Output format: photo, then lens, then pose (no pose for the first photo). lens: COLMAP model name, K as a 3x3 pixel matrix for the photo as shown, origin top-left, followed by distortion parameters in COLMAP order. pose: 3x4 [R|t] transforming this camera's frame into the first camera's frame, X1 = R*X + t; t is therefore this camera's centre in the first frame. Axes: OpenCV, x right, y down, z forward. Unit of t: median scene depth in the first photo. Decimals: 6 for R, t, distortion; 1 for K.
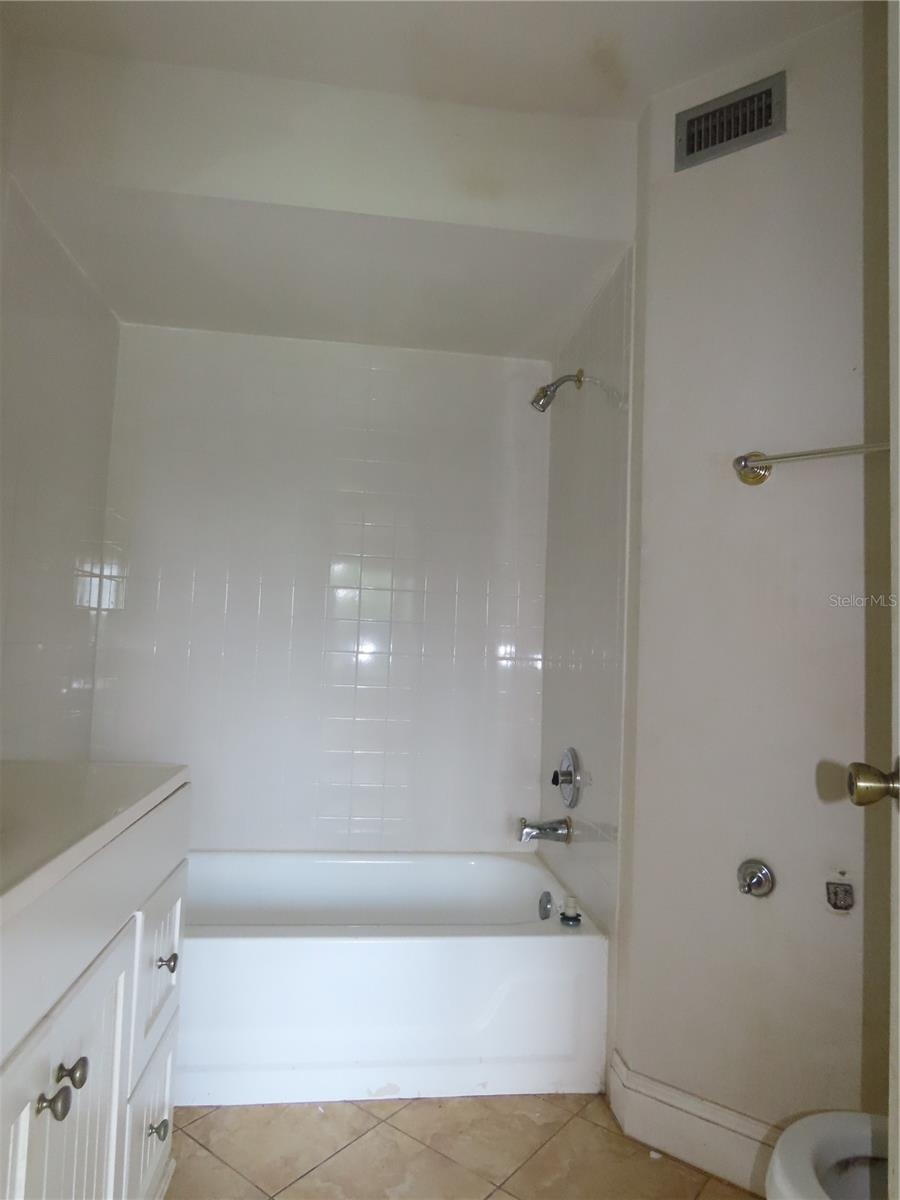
lens RADIAL K [[762.7, 0, 450.3], [0, 762.7, 601.4], [0, 0, 1]] dist [-0.001460, -0.000367]
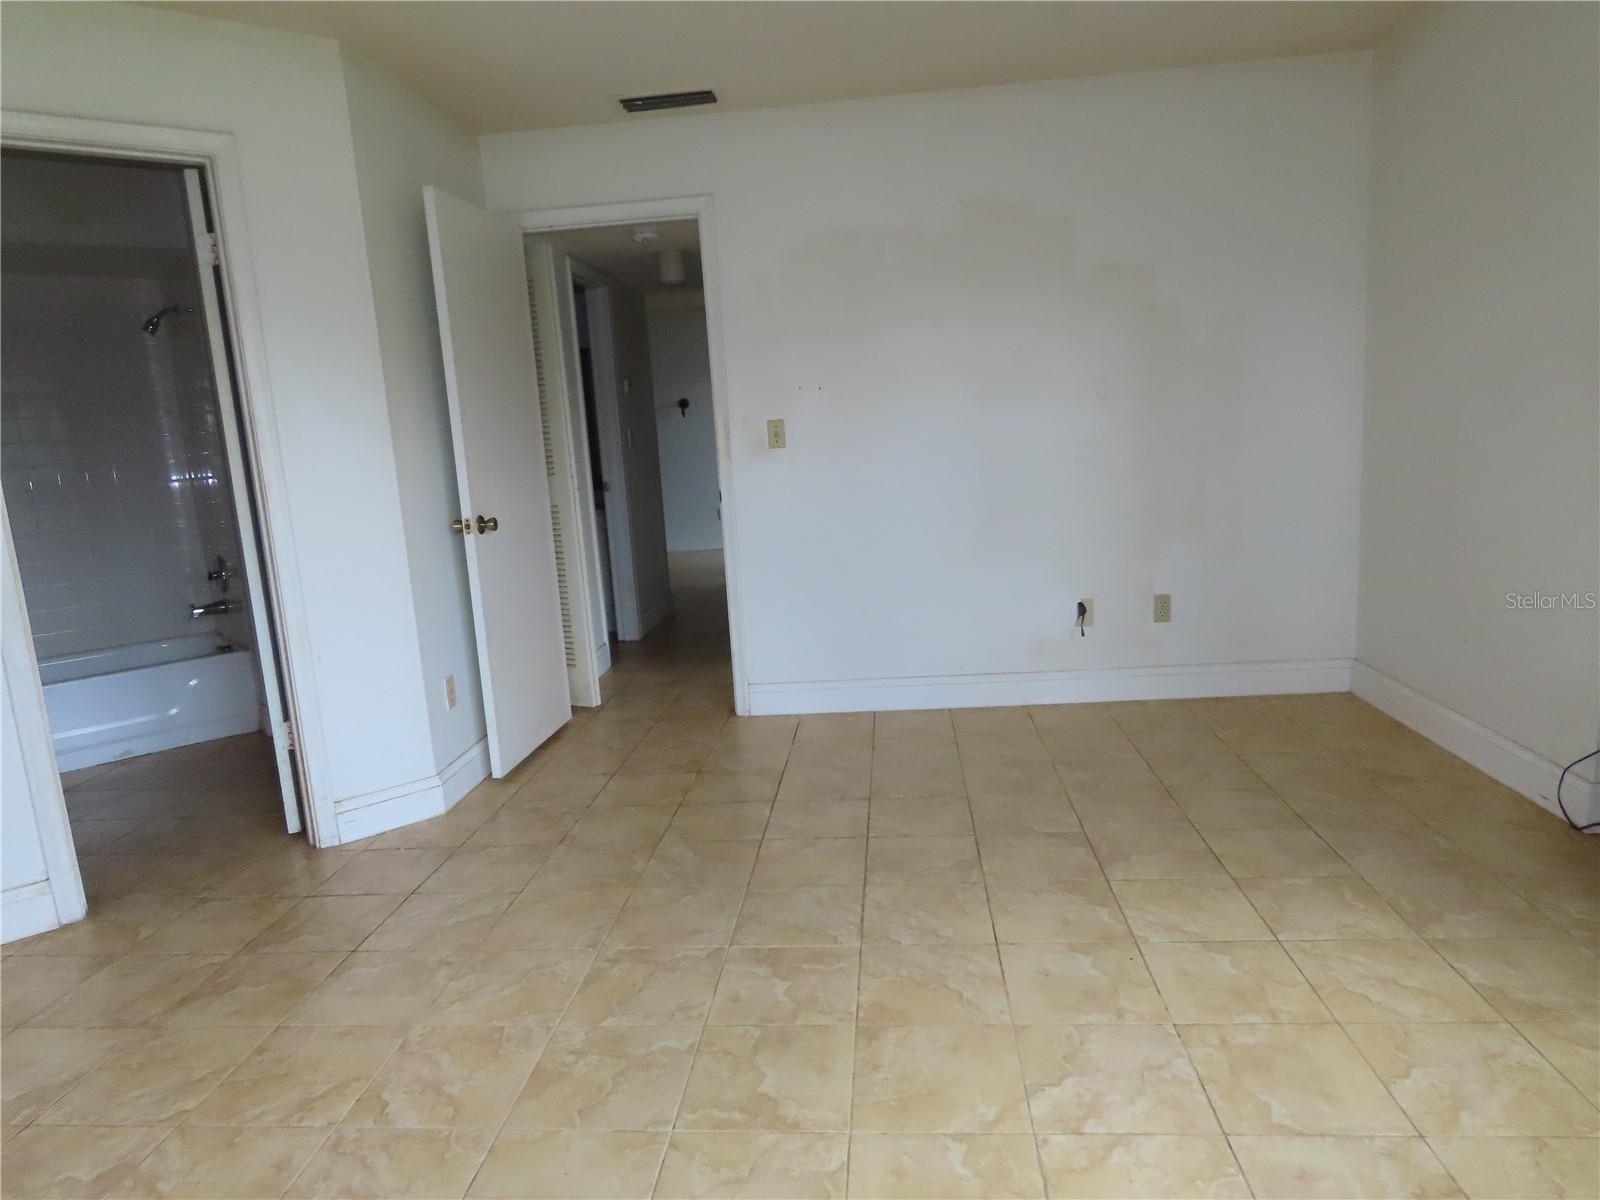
lens RADIAL K [[1016.9, 0, 799.5], [0, 1016.9, 603.7], [0, 0, 1]] dist [-0.001460, -0.000367]
pose [[0.835950, -0.184017, 0.517035, 0.058488], [0.053835, 0.965062, 0.256432, -0.193220], [-0.546159, -0.186530, 0.816650, -1.431253]]
